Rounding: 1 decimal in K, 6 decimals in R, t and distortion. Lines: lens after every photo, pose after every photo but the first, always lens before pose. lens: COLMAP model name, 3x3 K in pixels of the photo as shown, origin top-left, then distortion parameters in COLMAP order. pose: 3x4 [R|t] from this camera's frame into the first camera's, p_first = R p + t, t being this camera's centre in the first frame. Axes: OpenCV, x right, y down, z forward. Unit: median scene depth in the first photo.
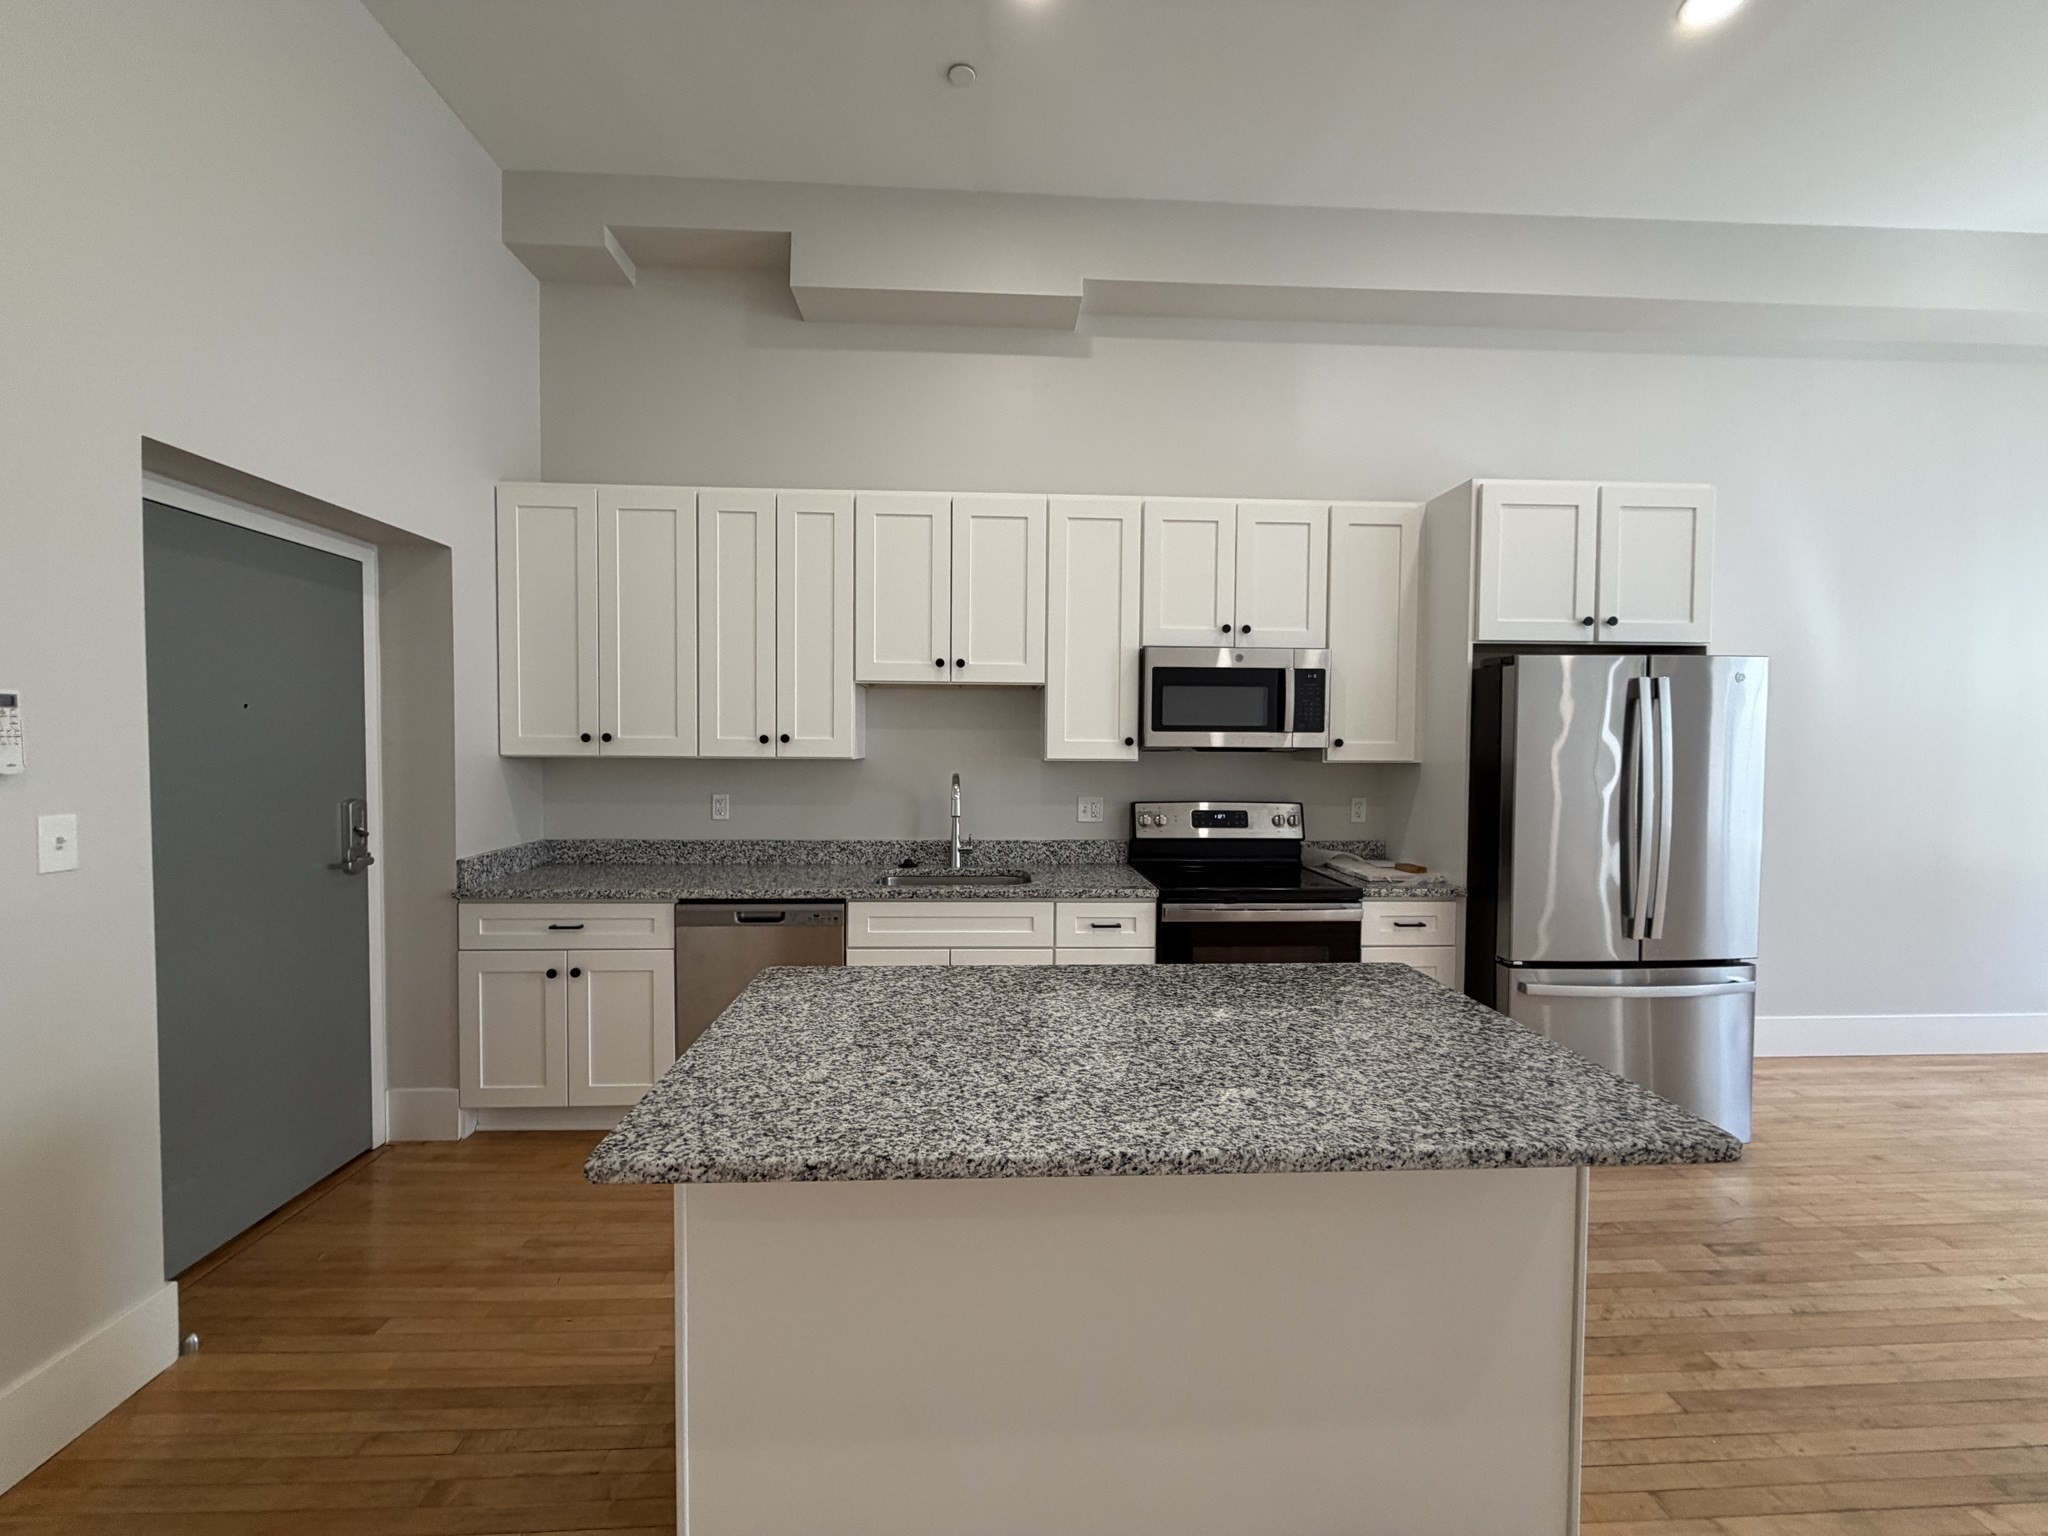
lens RADIAL K [[827.2, 0, 1024.0], [0, 827.2, 768.0], [0, 0, 1]] dist [0.000238, 0.000012]
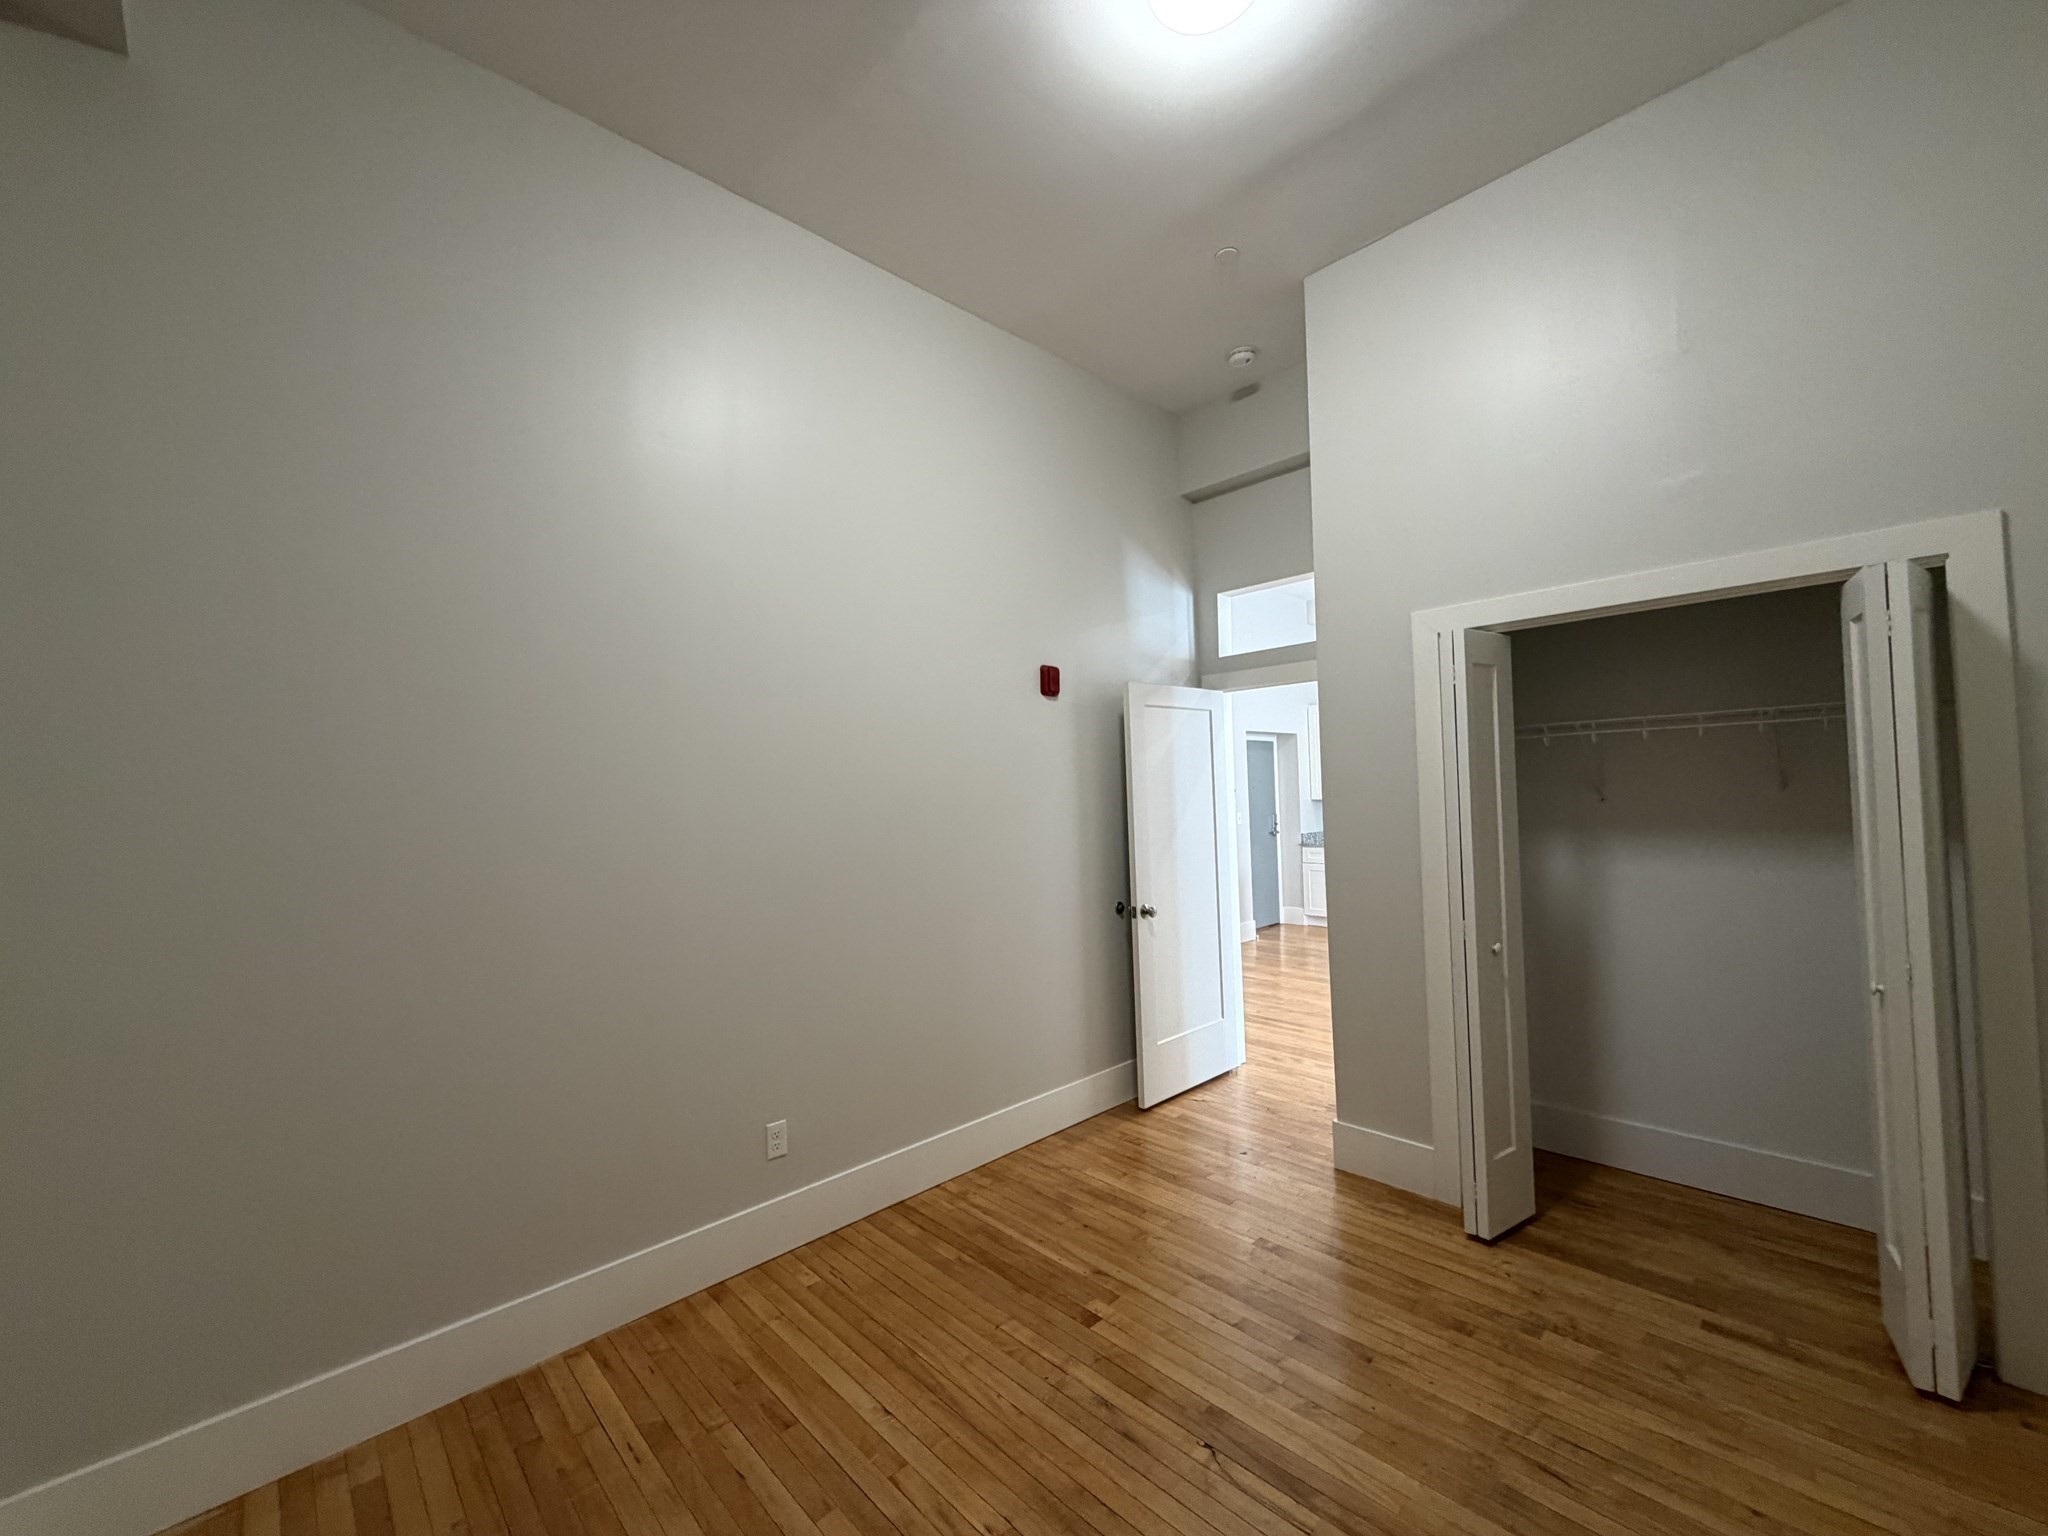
lens RADIAL K [[814.2, 0, 1015.8], [0, 814.2, 768.1], [0, 0, 1]] dist [-0.000419, 0.000093]
pose [[0.643108, -0.051856, -0.764018, 0.883002], [0.009708, 0.998176, -0.059578, 0.033563], [0.765714, 0.030898, 0.642439, -1.623372]]
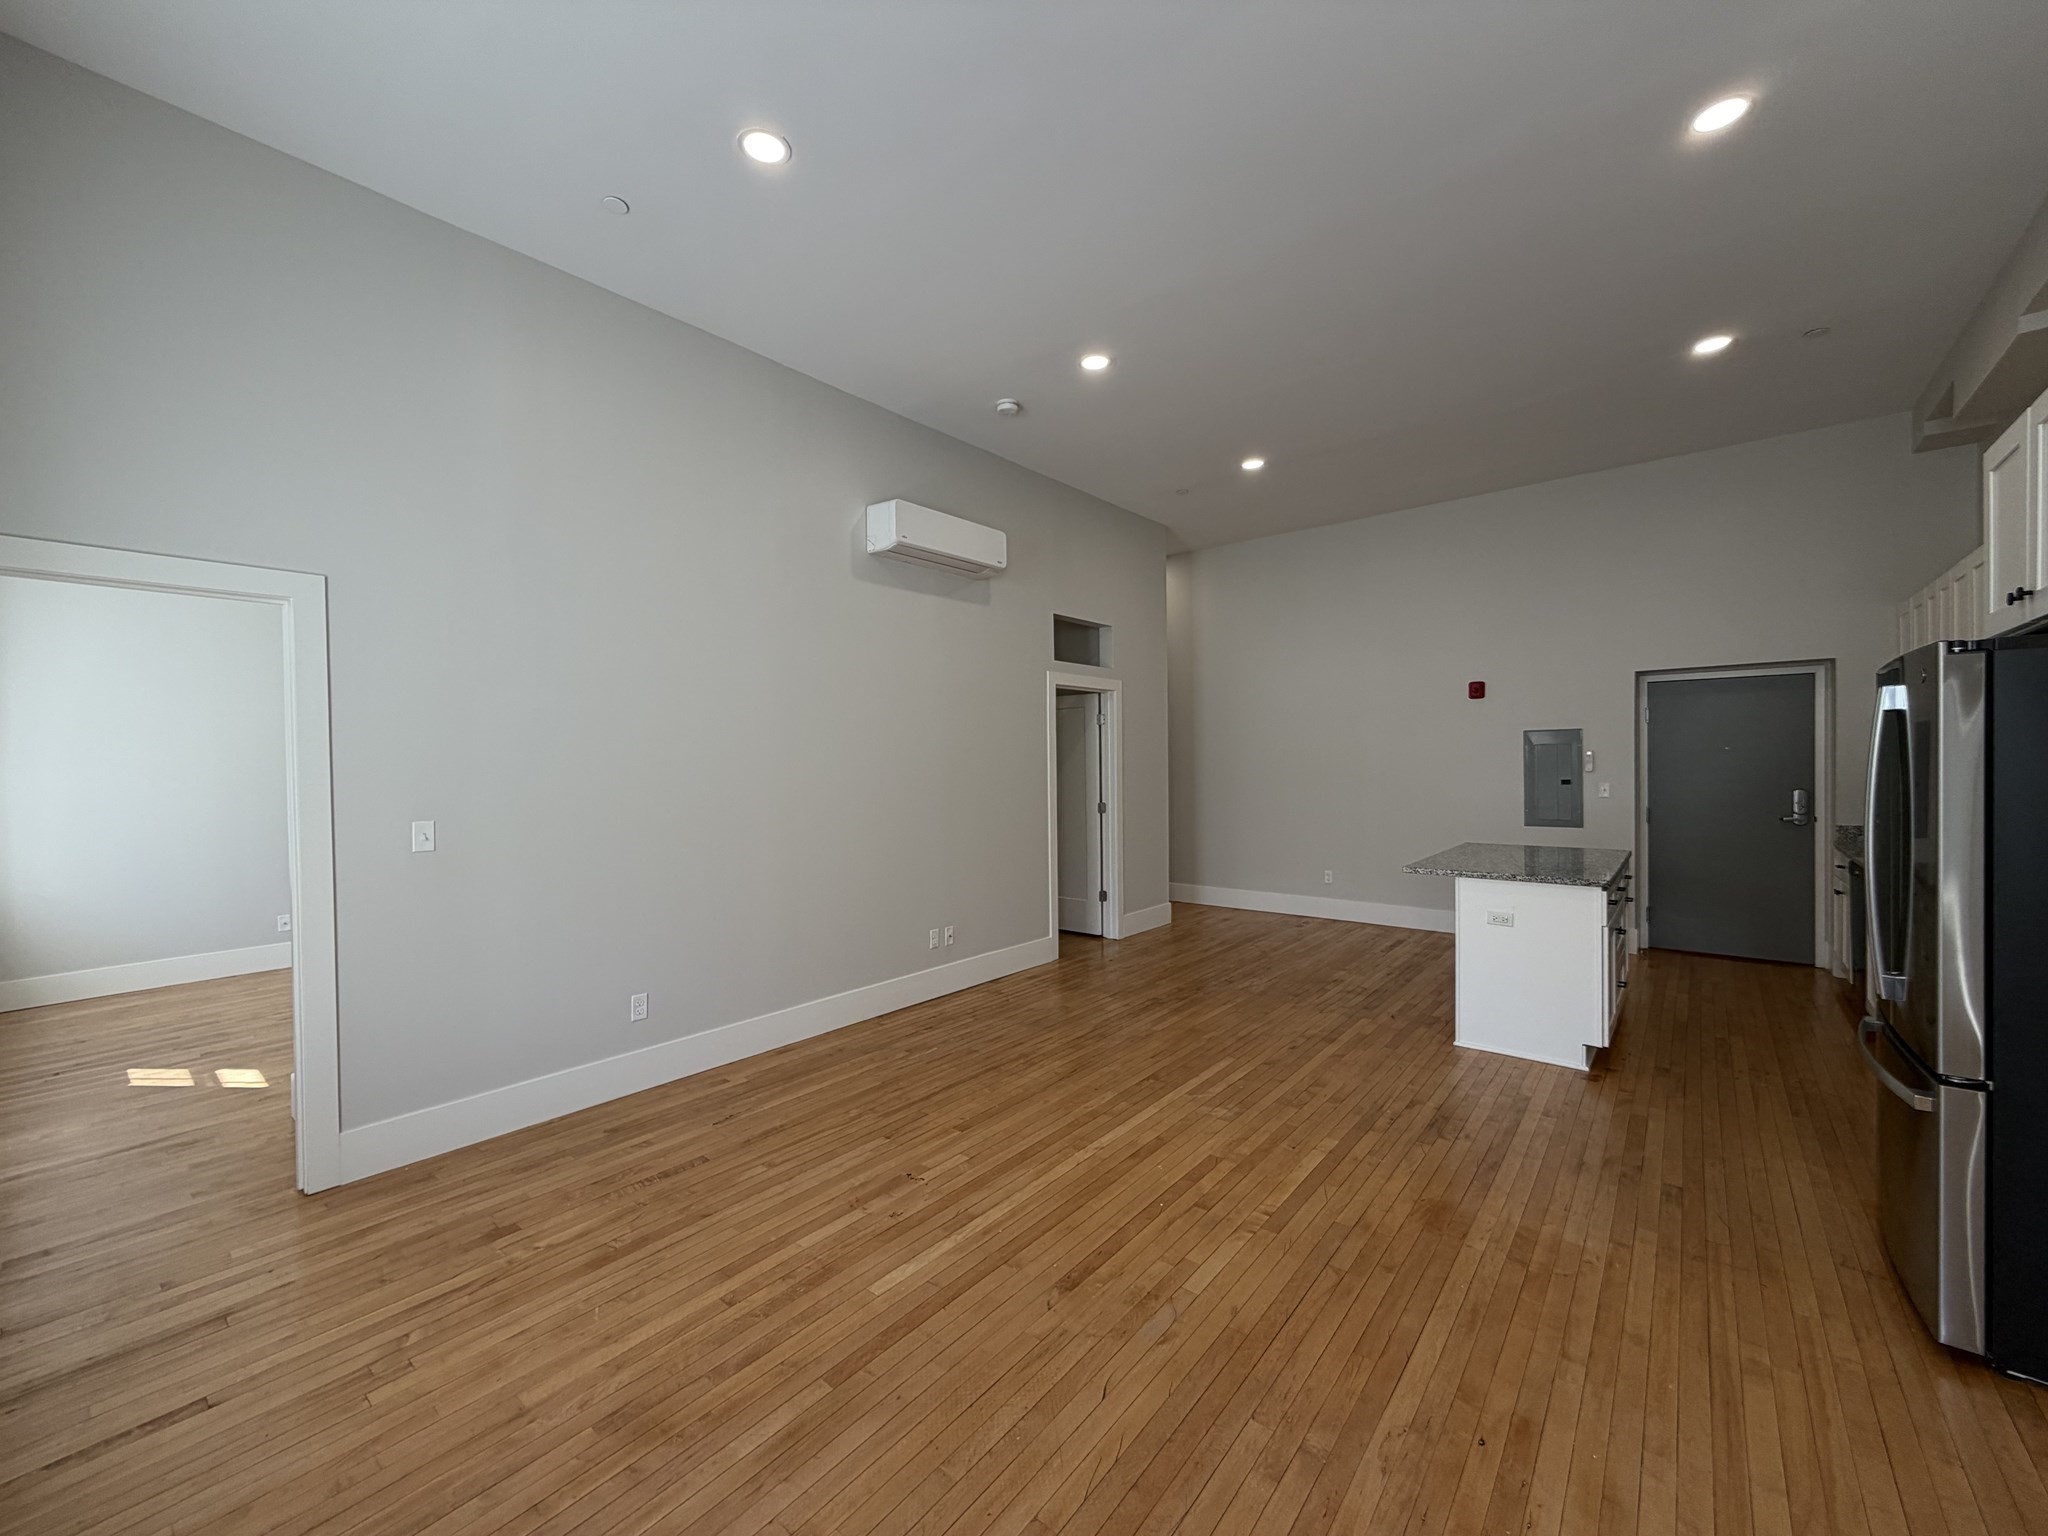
lens RADIAL K [[814.2, 0, 1015.8], [0, 814.2, 768.1], [0, 0, 1]] dist [-0.000419, 0.000093]
pose [[-0.685258, 0.002820, -0.728295, 1.752379], [-0.025674, 0.999277, 0.028026, -0.021364], [0.727848, 0.037903, -0.684690, 0.818373]]
